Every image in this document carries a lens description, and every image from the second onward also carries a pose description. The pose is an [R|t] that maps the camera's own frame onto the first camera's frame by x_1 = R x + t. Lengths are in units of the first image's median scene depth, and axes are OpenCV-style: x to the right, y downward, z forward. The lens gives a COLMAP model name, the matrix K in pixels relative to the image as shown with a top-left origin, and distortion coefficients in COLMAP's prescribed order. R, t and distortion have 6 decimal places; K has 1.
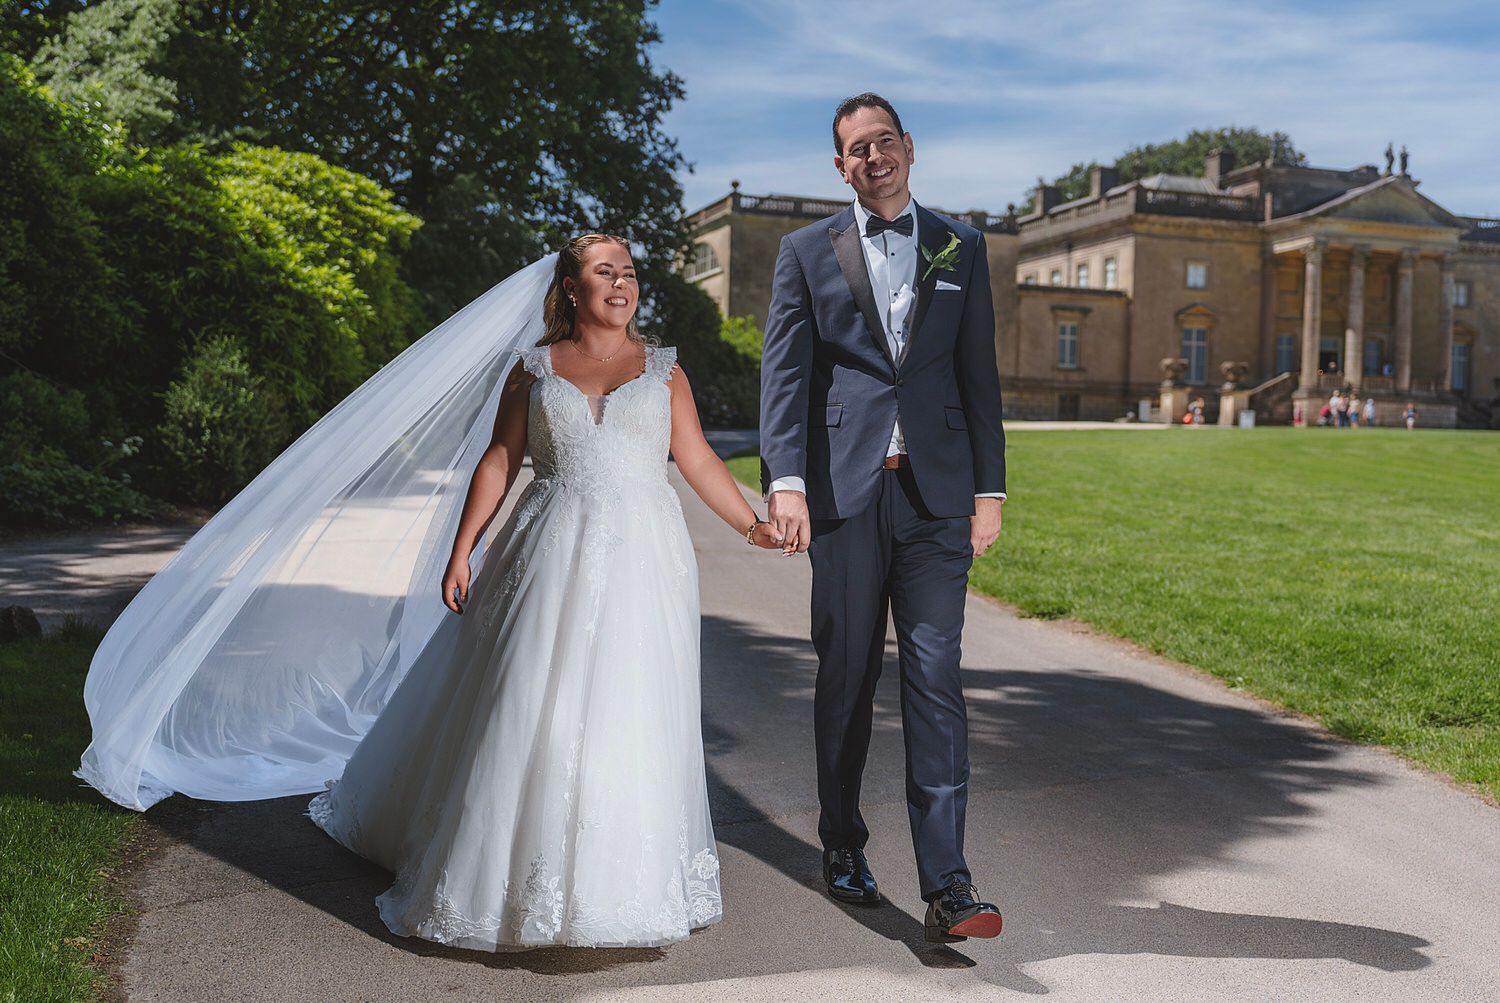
lens RADIAL K [[2107.3, 0, 750.0], [0, 2107.3, 501.5], [0, 0, 1]] dist [0.006156, -0.037733]
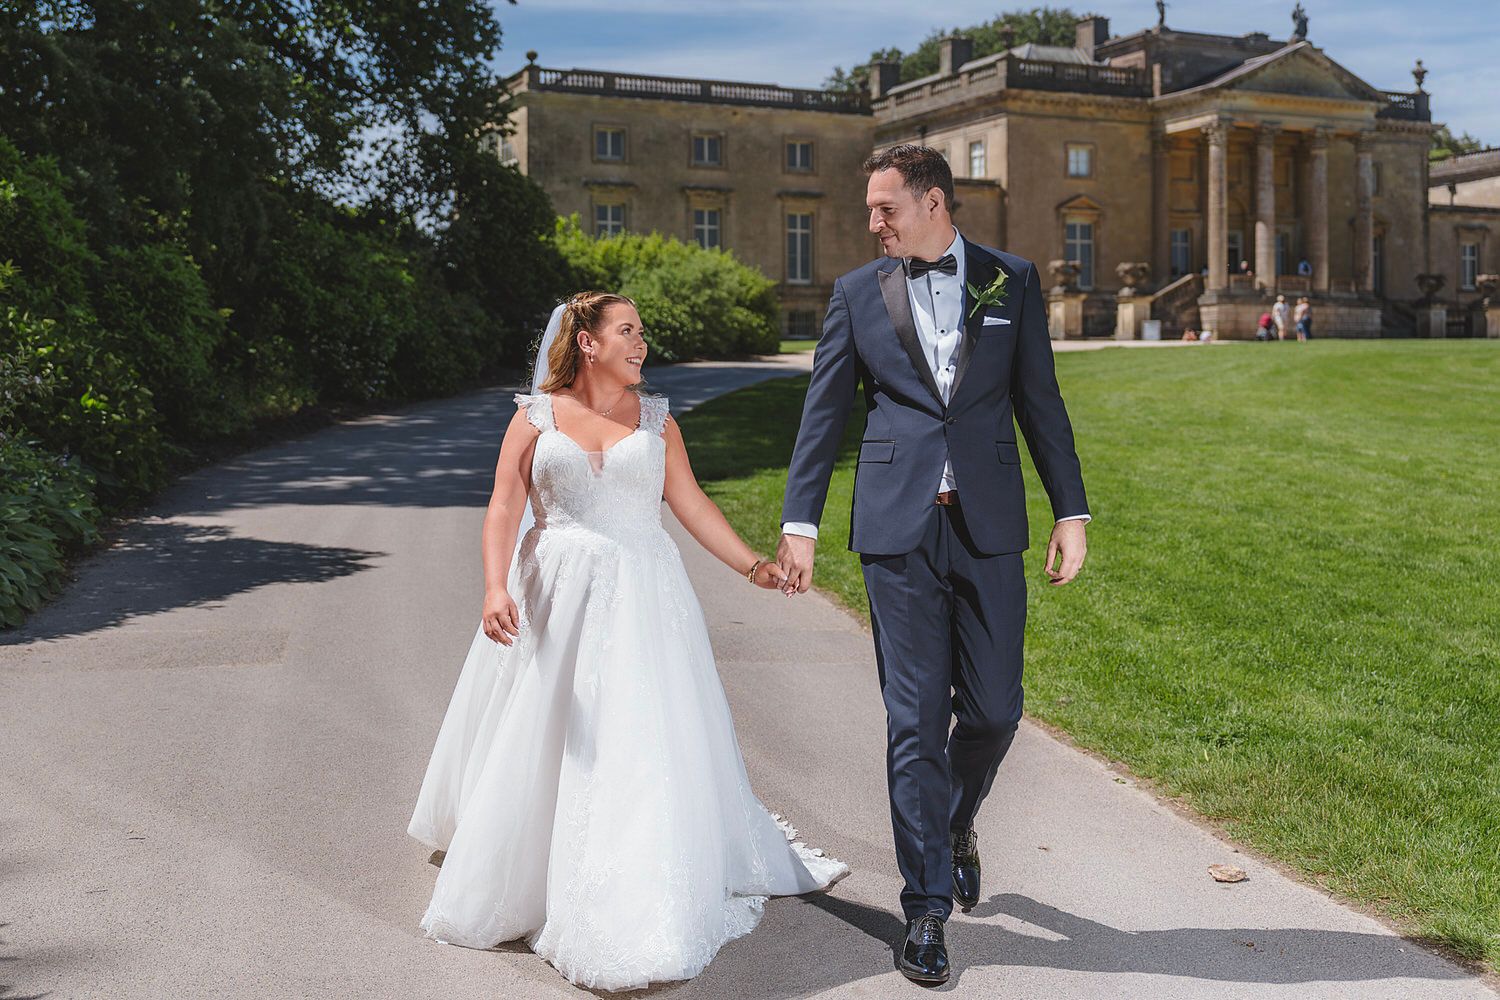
lens RADIAL K [[2218.4, 0, 763.1], [0, 2218.4, 383.6], [0, 0, 1]] dist [-0.001316, 0.013062]
pose [[0.993637, -0.025849, 0.109628, -0.013895], [0.027432, 0.999540, -0.012955, -0.010106], [-0.109242, 0.015880, 0.993888, 0.132470]]
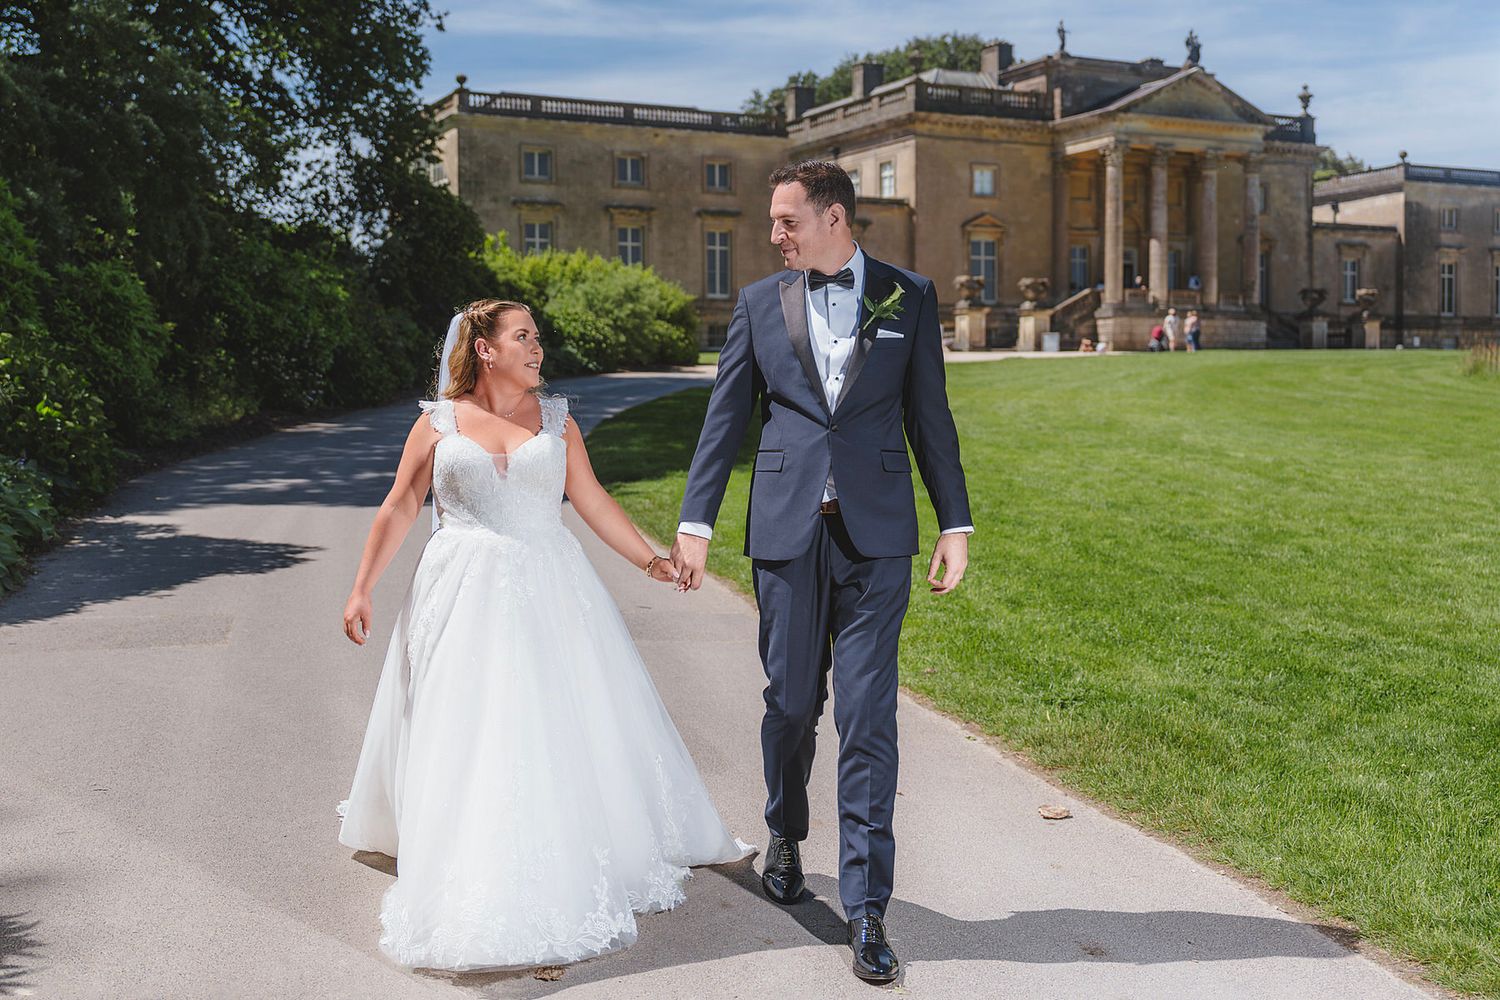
lens RADIAL K [[2107.3, 0, 750.0], [0, 2107.3, 500.0], [0, 0, 1]] dist [0.006156, -0.037733]
pose [[0.989823, -0.035183, 0.137885, -0.013467], [0.030152, 0.998807, 0.038407, -0.009910], [-0.139072, -0.033859, 0.989703, 0.128822]]
